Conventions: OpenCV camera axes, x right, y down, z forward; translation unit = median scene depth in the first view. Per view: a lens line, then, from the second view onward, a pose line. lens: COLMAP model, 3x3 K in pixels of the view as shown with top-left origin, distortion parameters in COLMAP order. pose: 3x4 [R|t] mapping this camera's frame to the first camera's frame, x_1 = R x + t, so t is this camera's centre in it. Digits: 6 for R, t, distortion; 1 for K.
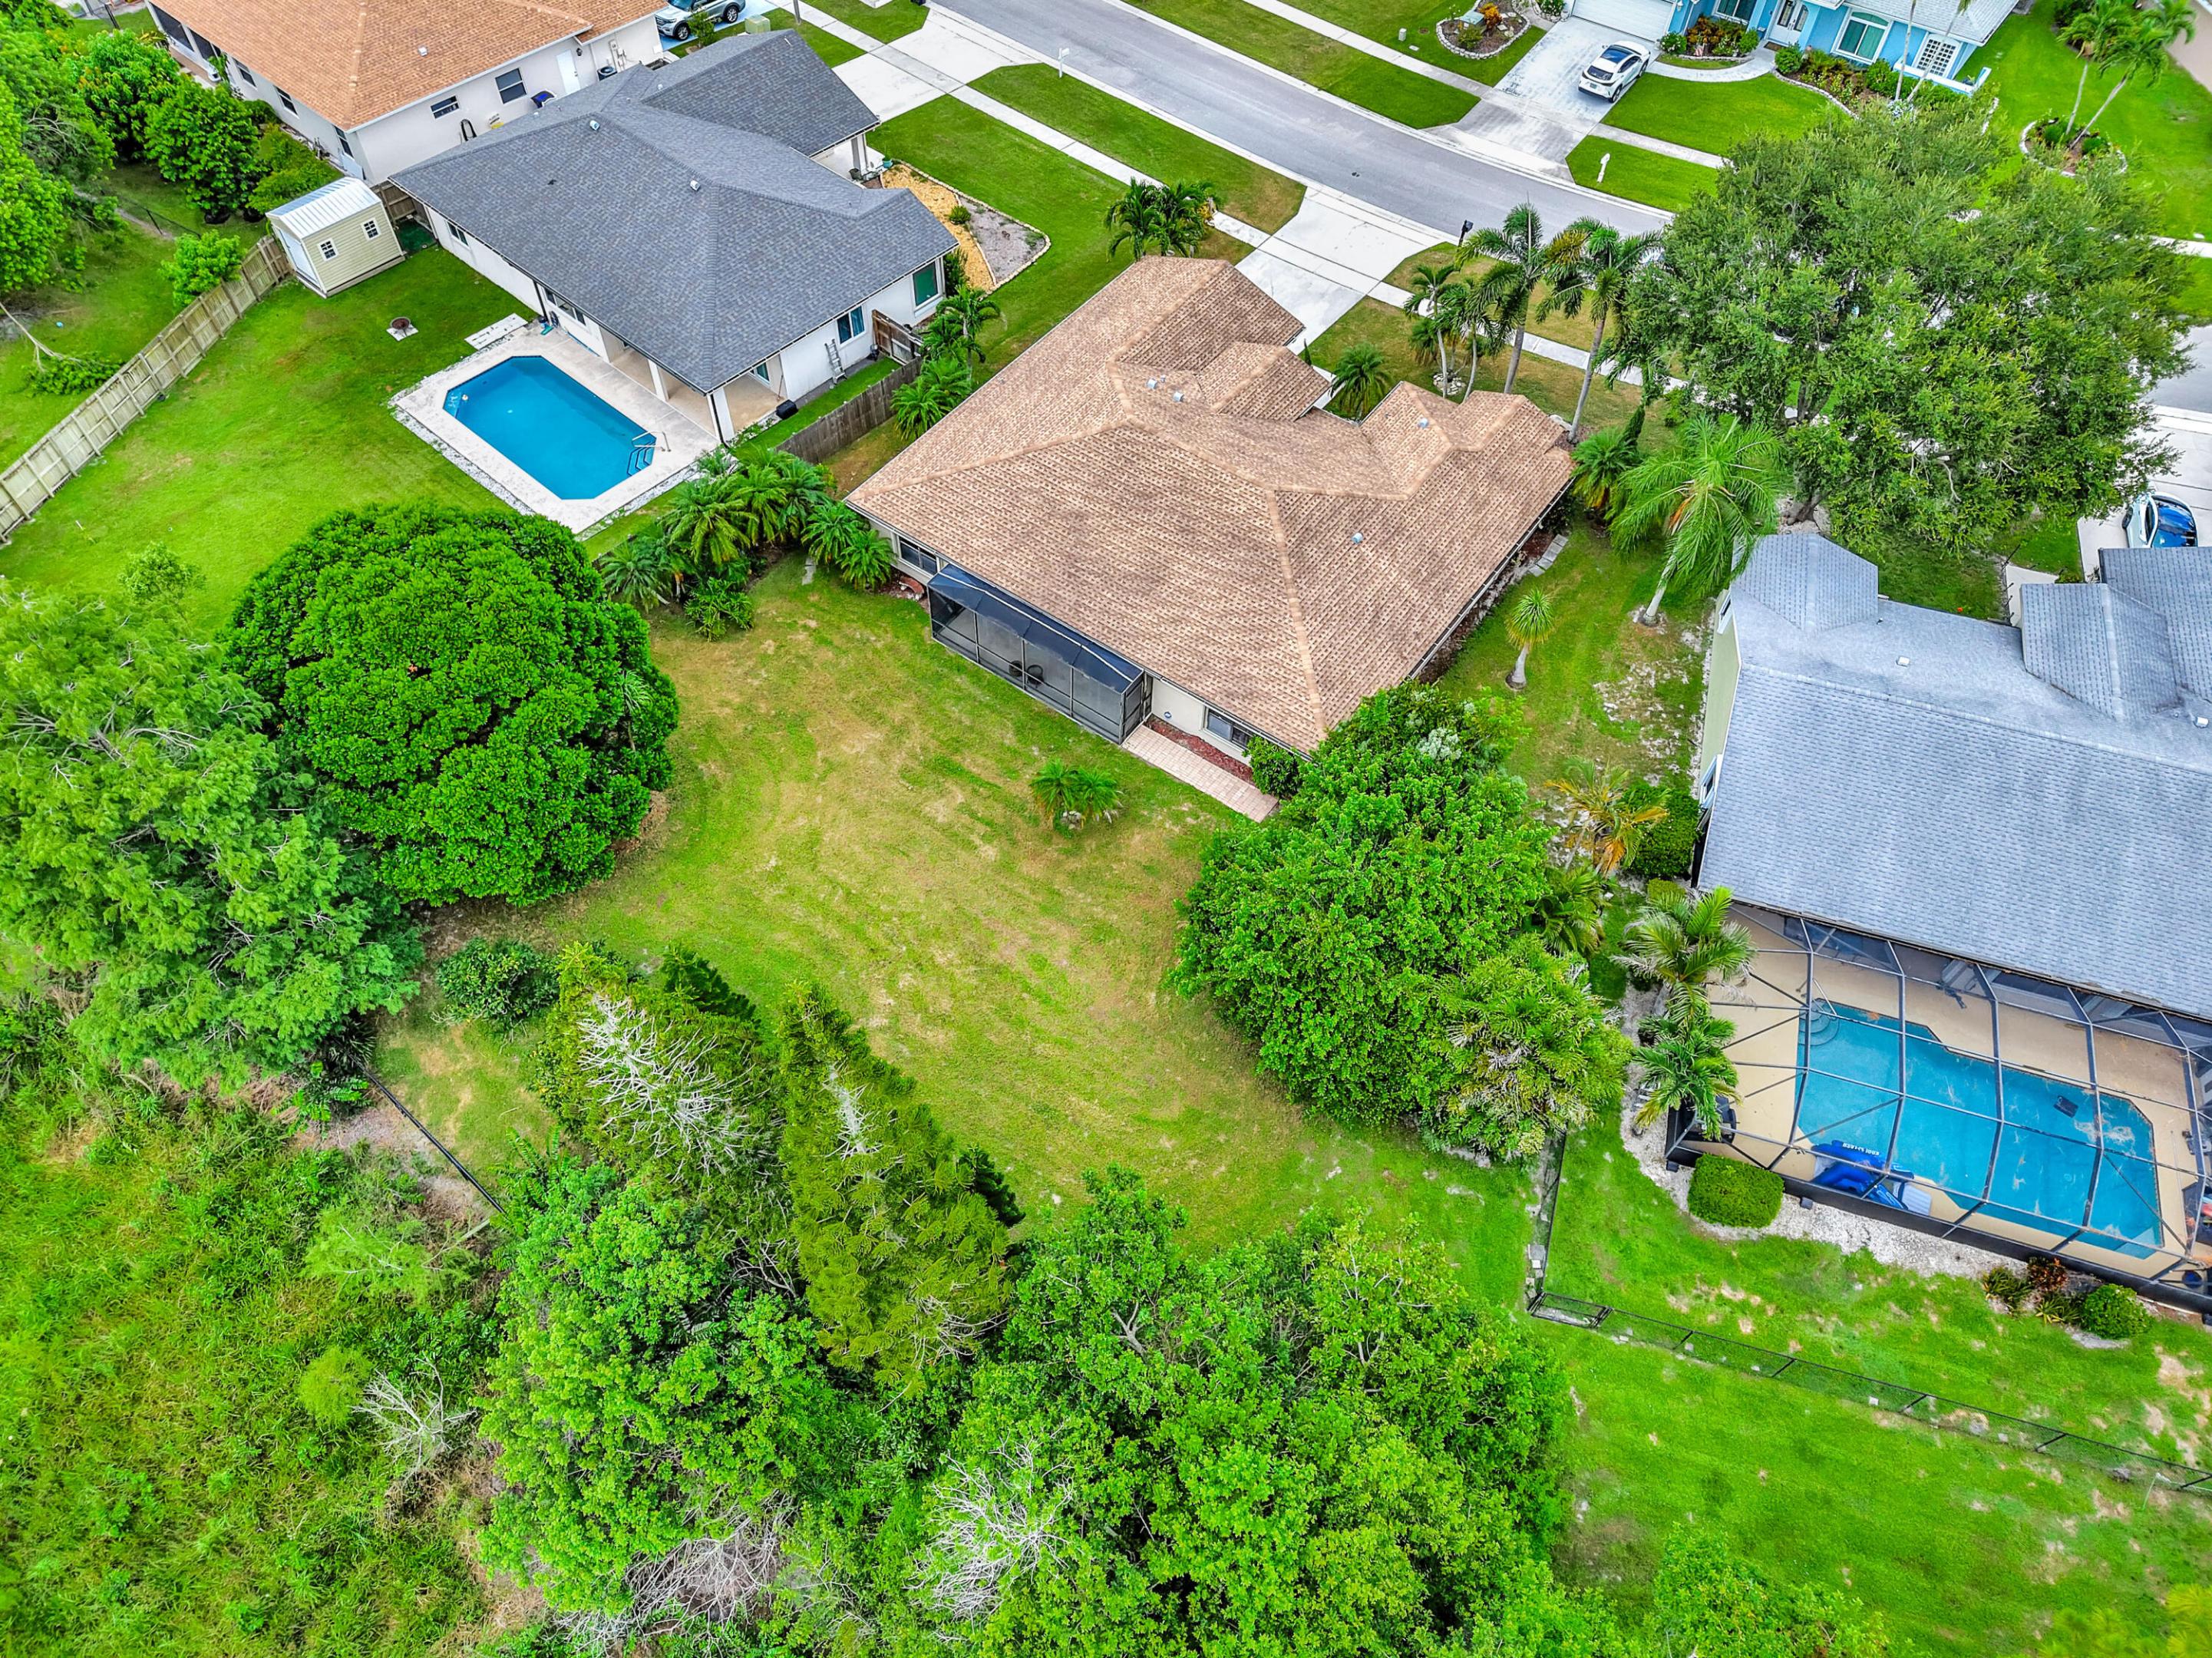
lens RADIAL K [[1490.7, 0, 1108.8], [0, 1490.7, 842.6], [0, 0, 1]] dist [0.014661, -0.014011]
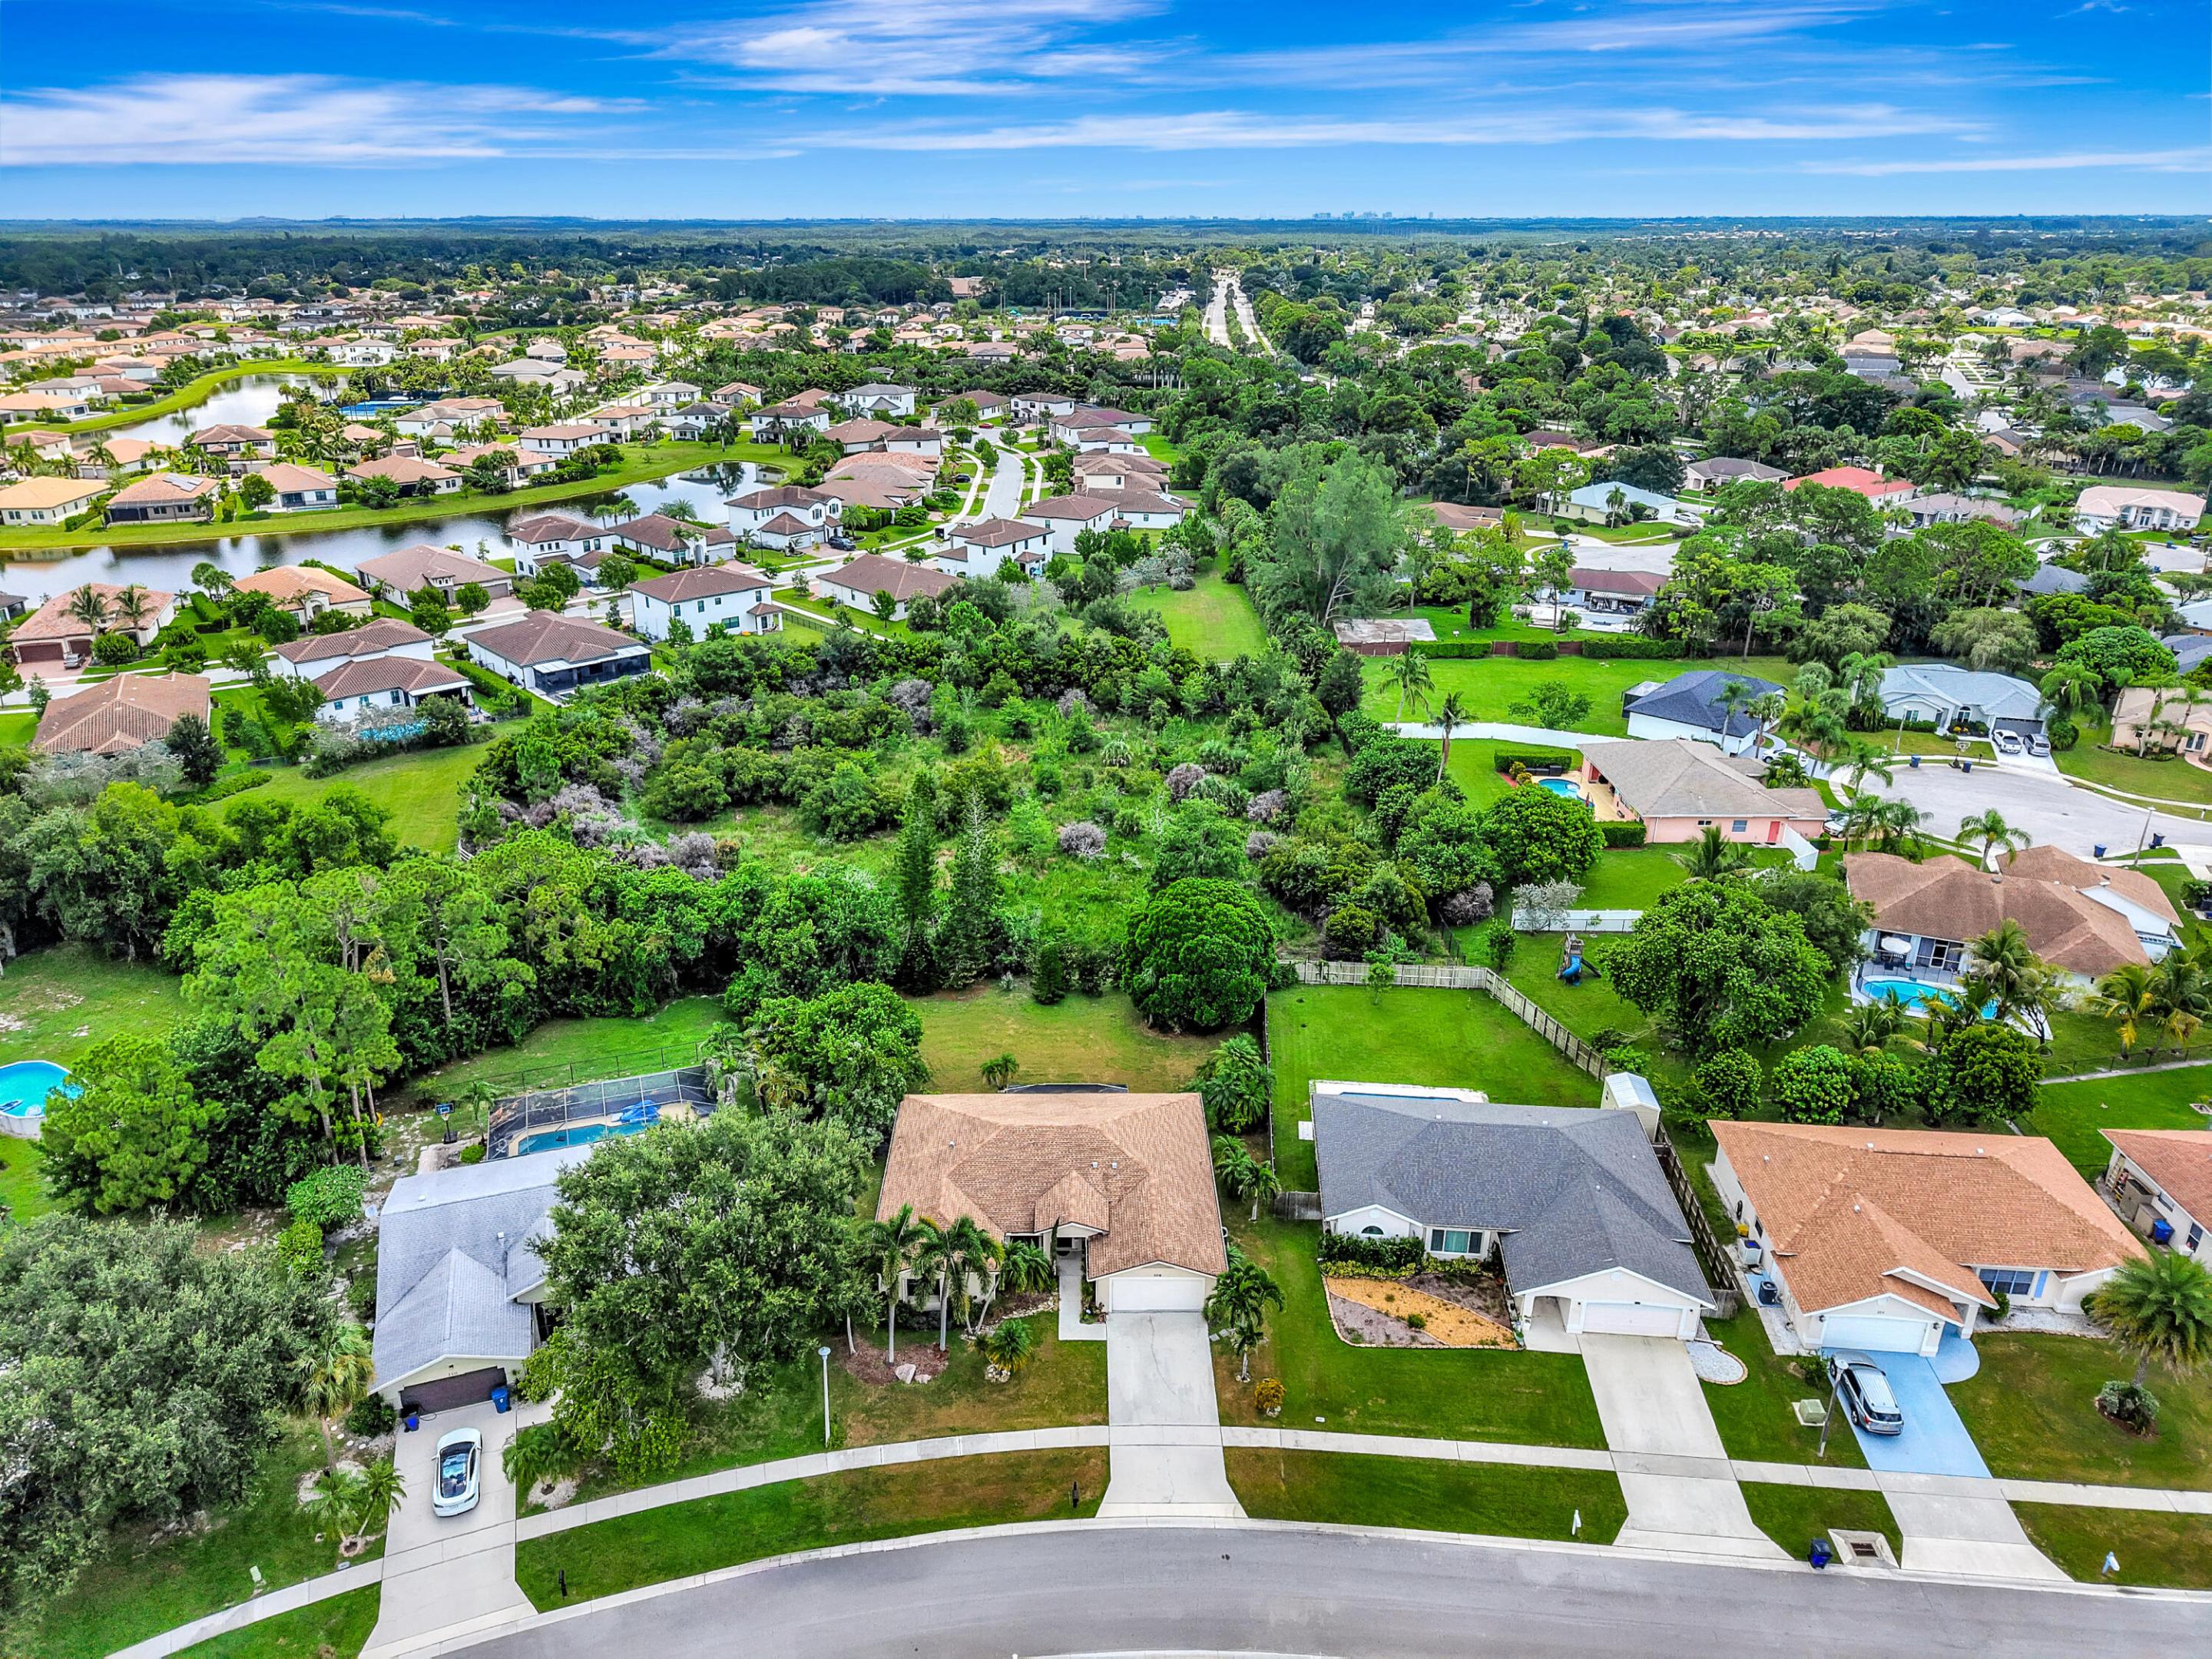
lens RADIAL K [[1475.5, 0, 1059.9], [0, 1475.5, 776.4], [0, 0, 1]] dist [0.000529, -0.002719]
pose [[-0.813904, 0.193445, -0.547850, 0.798824], [-0.476364, 0.317650, 0.819863, -1.576744], [0.332623, 0.928266, -0.166386, 0.760214]]
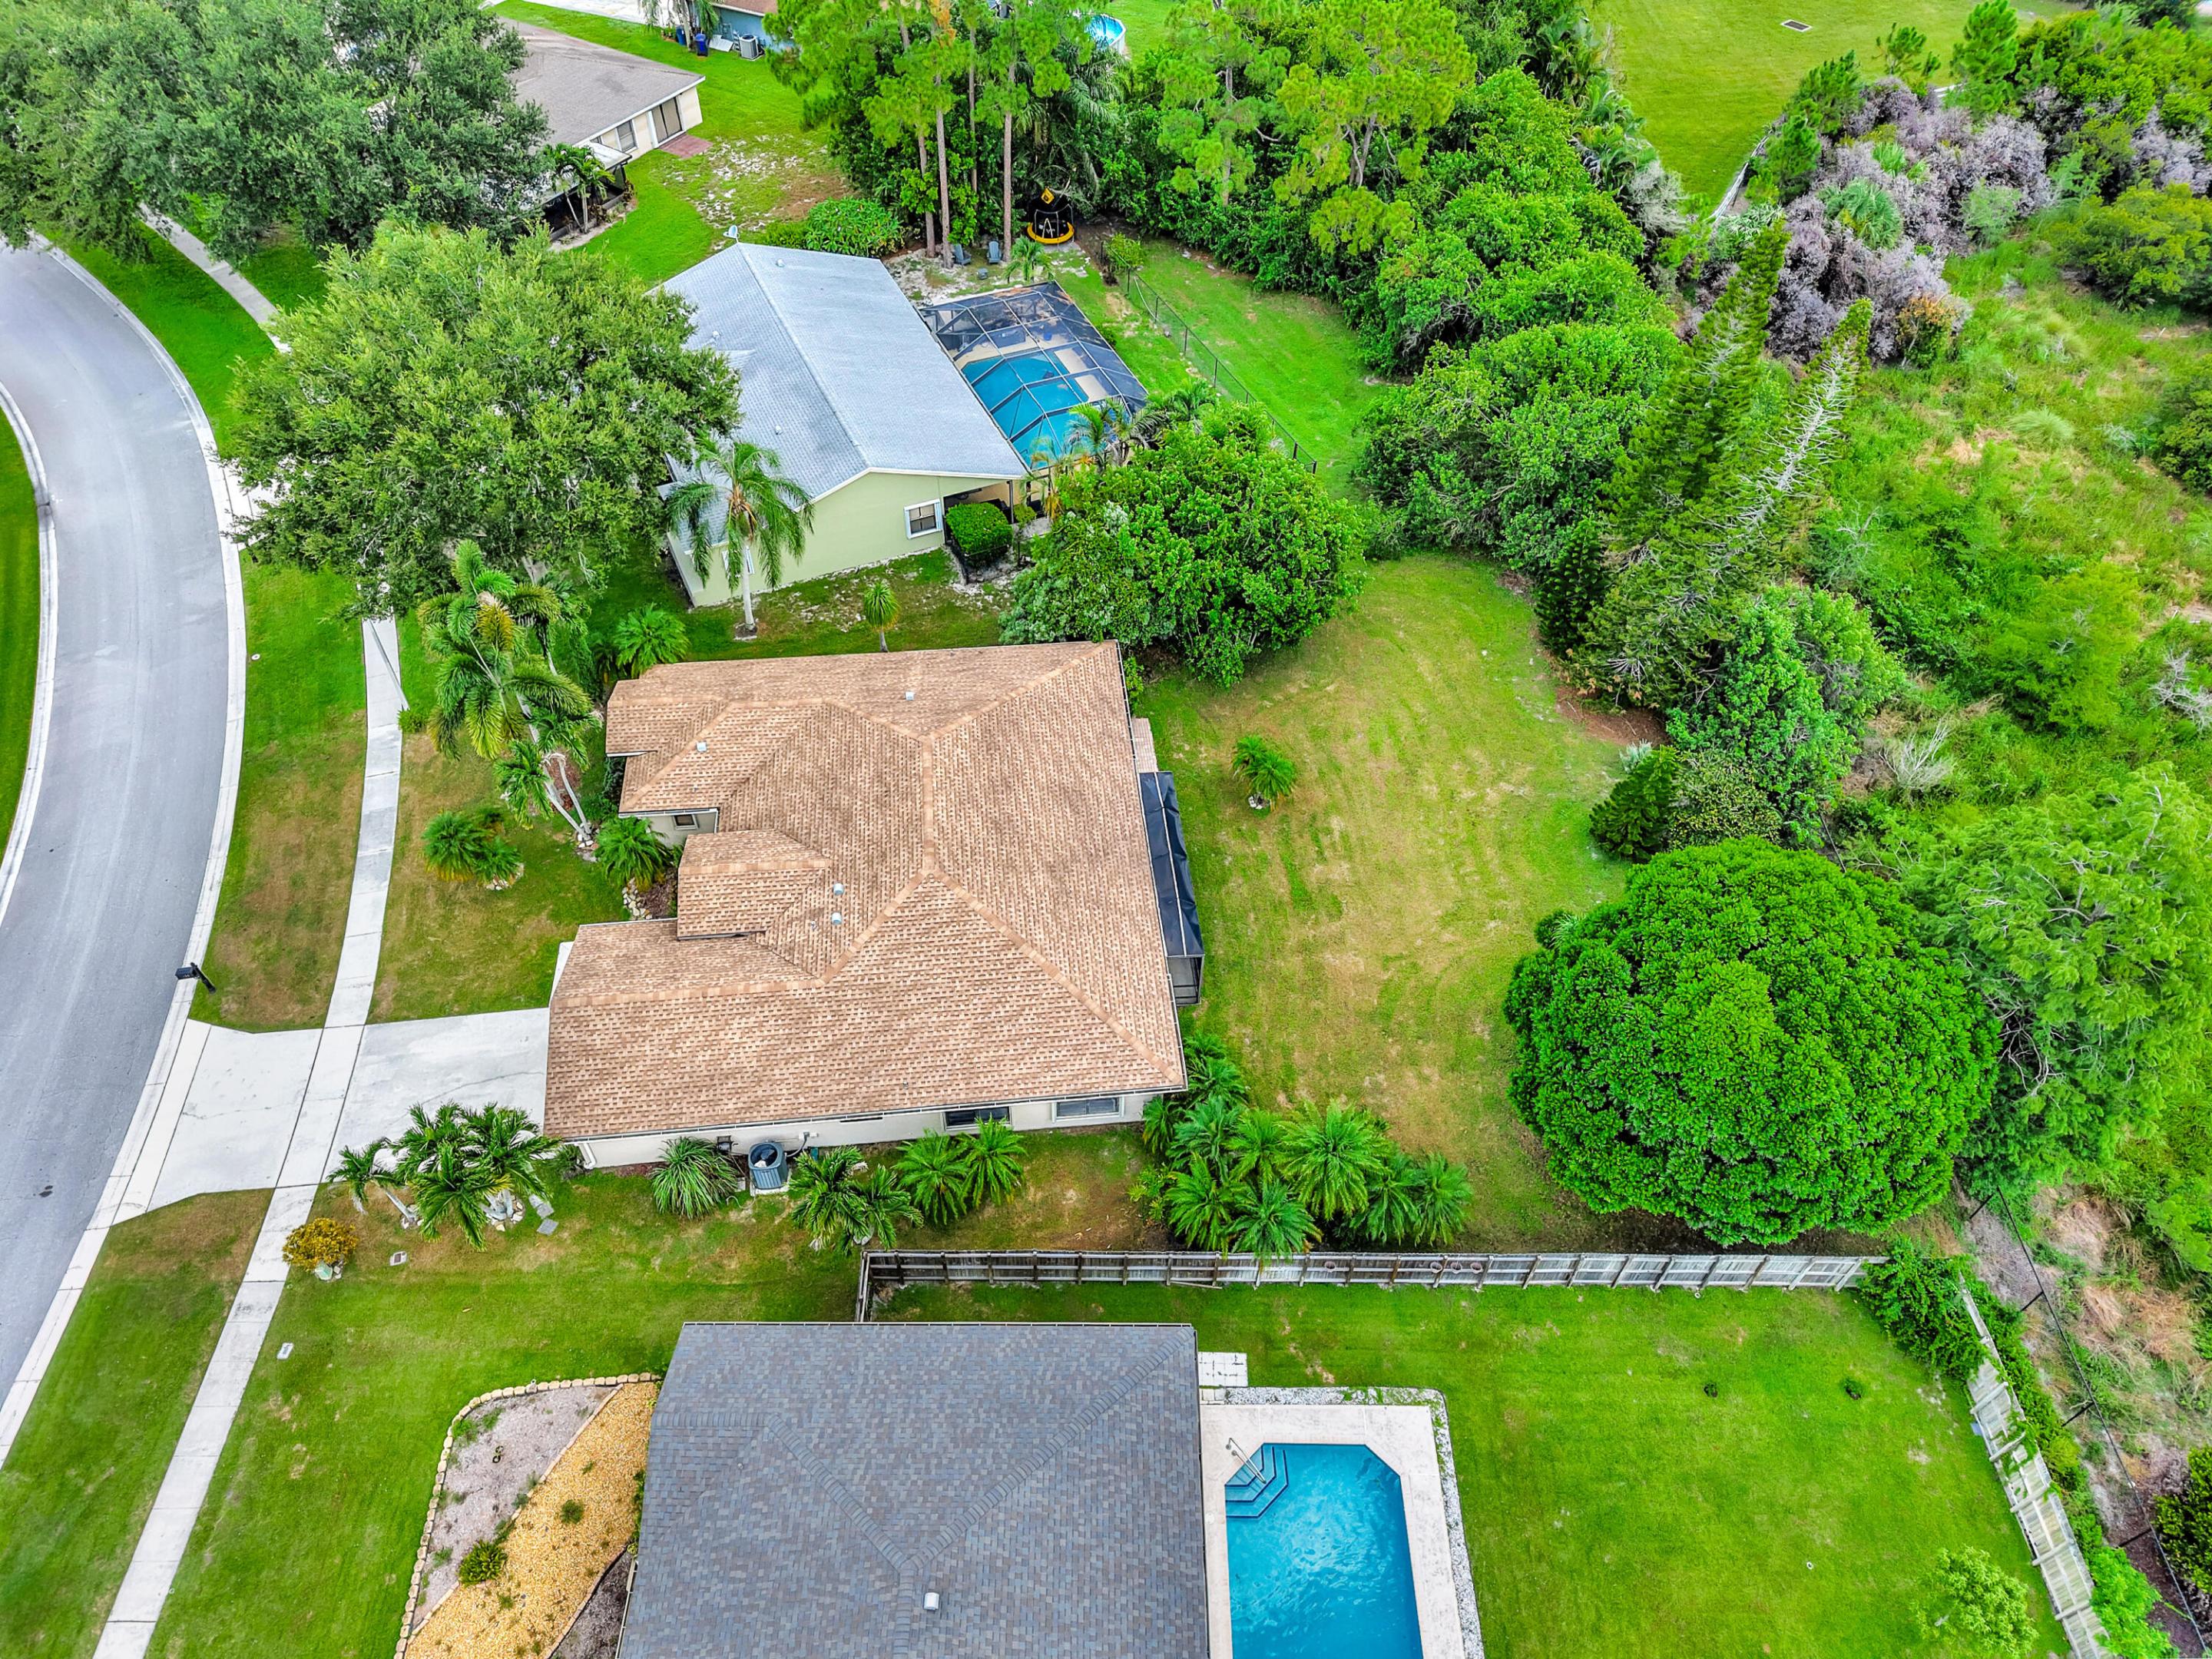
lens RADIAL K [[1502.0, 0, 1111.9], [0, 1502.0, 807.5], [0, 0, 1]] dist [0.025158, -0.025132]
pose [[-0.665290, -0.571222, 0.480723, -0.404530], [0.590081, -0.007851, 0.807306, -0.812105], [-0.457376, 0.820758, 0.342290, 0.520194]]
